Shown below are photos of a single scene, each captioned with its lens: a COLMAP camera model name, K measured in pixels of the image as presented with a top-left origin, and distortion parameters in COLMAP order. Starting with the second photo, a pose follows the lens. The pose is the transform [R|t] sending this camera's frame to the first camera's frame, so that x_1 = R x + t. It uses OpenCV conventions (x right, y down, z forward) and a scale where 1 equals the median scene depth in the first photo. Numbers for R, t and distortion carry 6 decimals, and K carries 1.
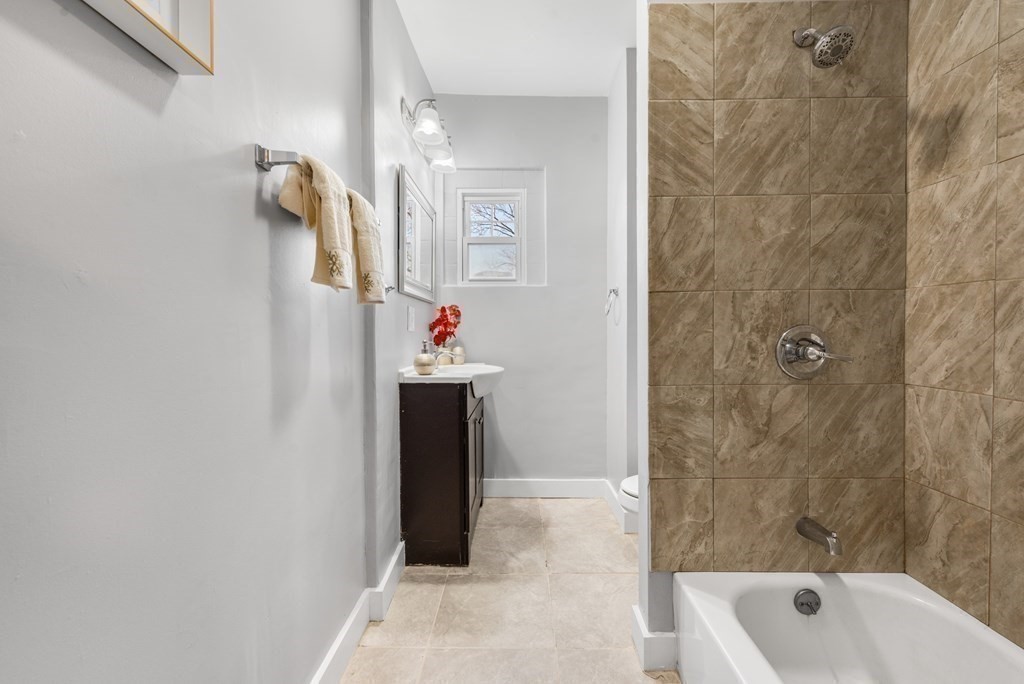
lens RADIAL K [[411.1, 0, 517.0], [0, 411.1, 337.5], [0, 0, 1]] dist [-0.002335, -0.000139]
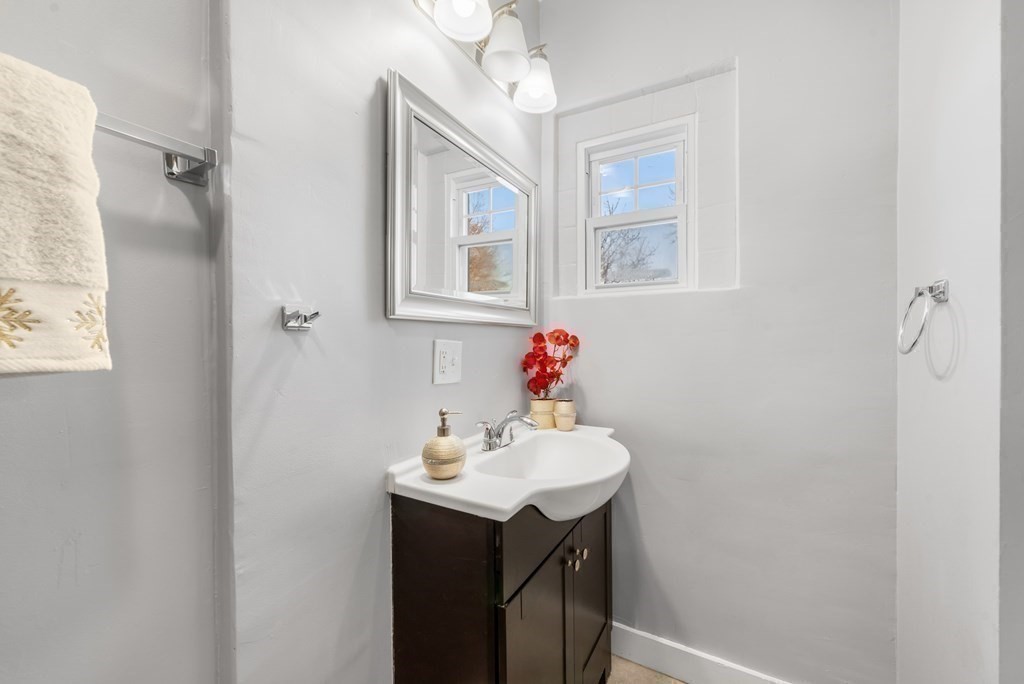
lens RADIAL K [[411.1, 0, 502.6], [0, 411.1, 344.7], [0, 0, 1]] dist [-0.002335, -0.000139]
pose [[0.880028, 0.005192, -0.474893, 0.058990], [-0.009992, 0.999921, -0.007585, -0.051375], [0.474816, 0.011420, 0.880011, 0.429800]]
